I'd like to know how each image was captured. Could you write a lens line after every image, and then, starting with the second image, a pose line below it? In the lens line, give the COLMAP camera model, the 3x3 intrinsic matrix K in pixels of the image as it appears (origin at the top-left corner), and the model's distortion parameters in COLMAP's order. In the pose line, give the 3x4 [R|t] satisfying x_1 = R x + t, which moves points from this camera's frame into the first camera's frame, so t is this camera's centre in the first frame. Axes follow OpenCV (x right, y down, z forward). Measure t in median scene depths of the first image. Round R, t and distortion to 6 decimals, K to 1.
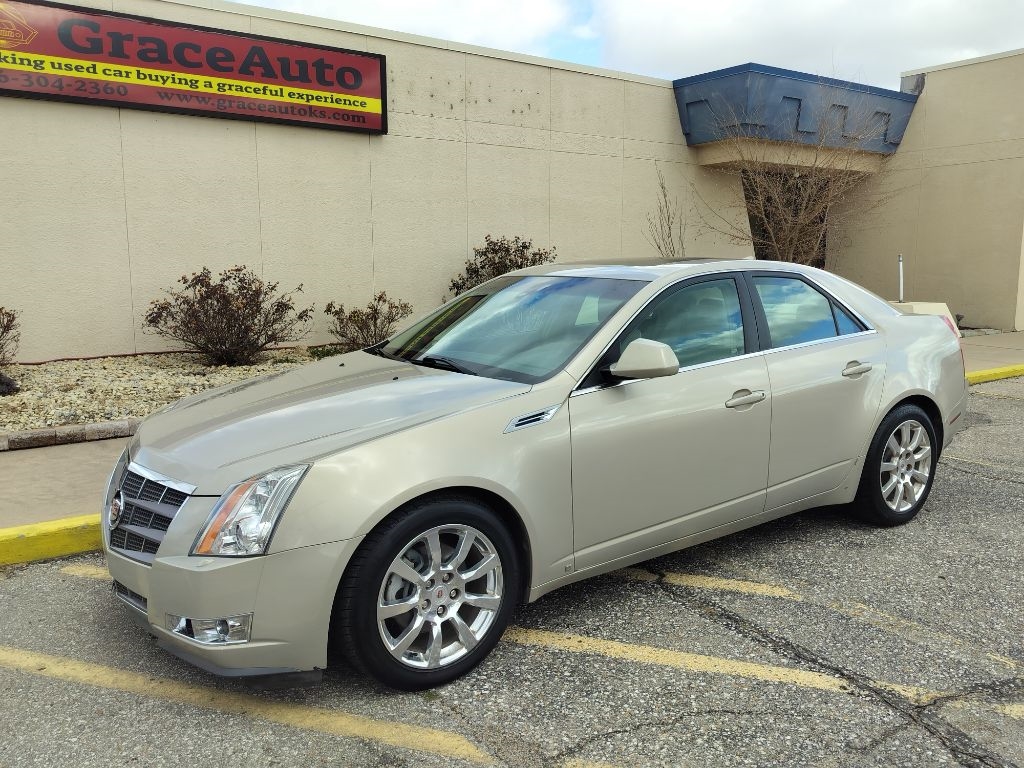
lens RADIAL K [[832.1, 0, 513.2], [0, 832.1, 385.0], [0, 0, 1]] dist [0.049292, -0.056785]
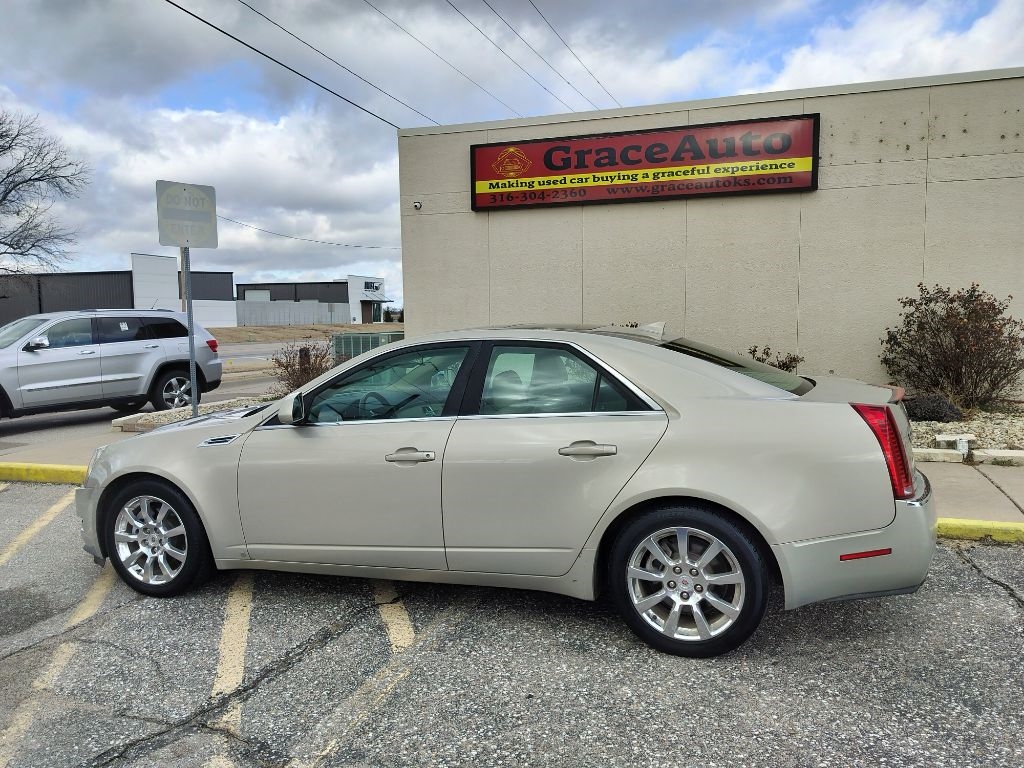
lens RADIAL K [[769.9, 0, 514.5], [0, 769.9, 387.3], [0, 0, 1]] dist [0.070981, -0.088877]
pose [[0.583568, 0.068842, -0.809141, 0.463782], [-0.105493, 0.994384, 0.008519, -0.038485], [0.805183, 0.080387, 0.587553, 0.201495]]
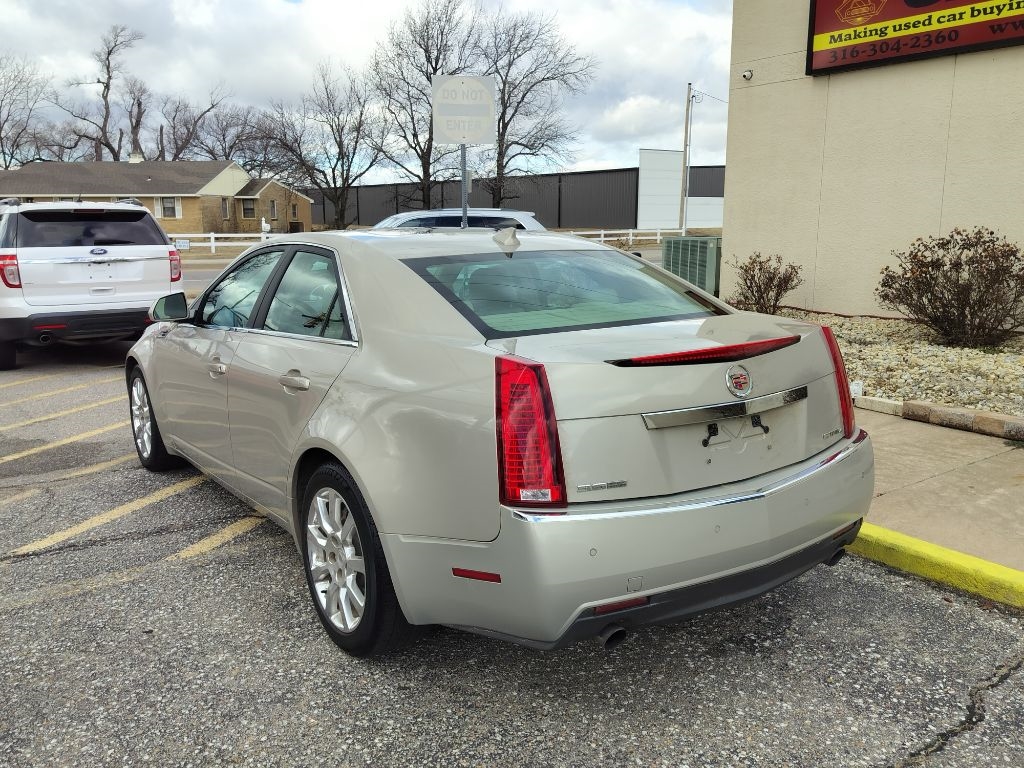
lens RADIAL K [[874.9, 0, 512.2], [0, 874.9, 379.0], [0, 0, 1]] dist [0.051600, -0.060777]
pose [[-0.014195, 0.179801, -0.983601, 0.529655], [-0.143437, 0.973159, 0.179963, -0.084659], [0.989558, 0.143639, 0.011976, 0.533465]]
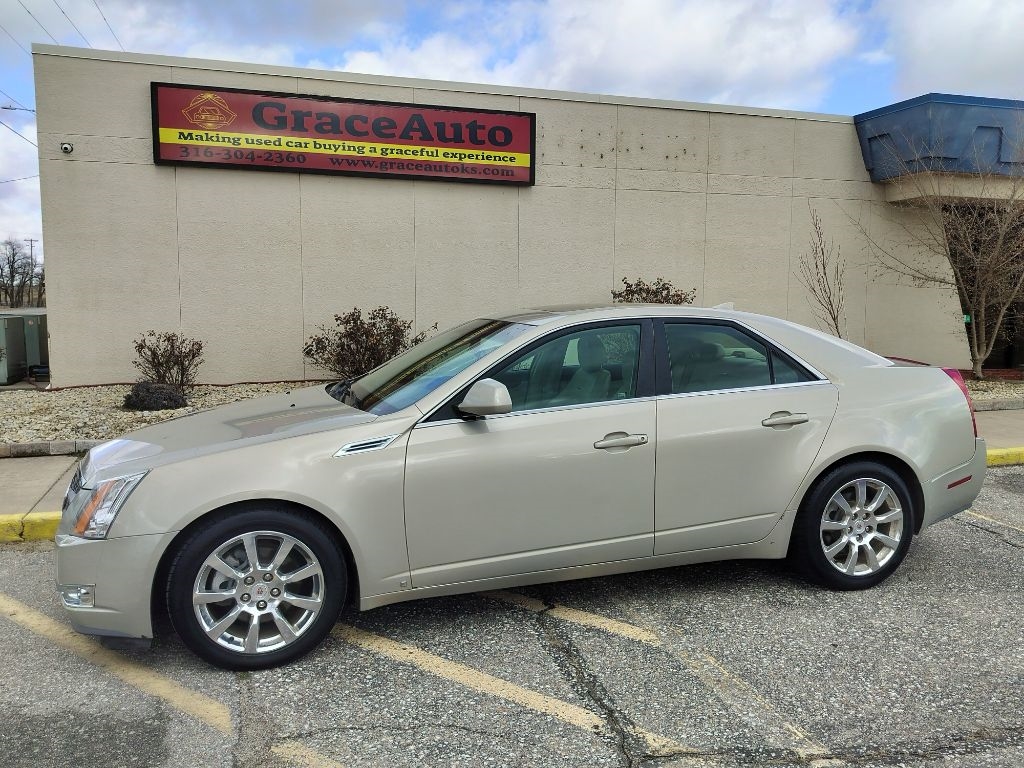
lens RADIAL K [[819.7, 0, 515.1], [0, 819.7, 385.9], [0, 0, 1]] dist [0.076979, -0.106823]
pose [[0.950506, 0.037815, -0.308396, 0.183413], [-0.051413, 0.998025, -0.036083, -0.003398], [0.306423, 0.050153, 0.950573, -0.001596]]
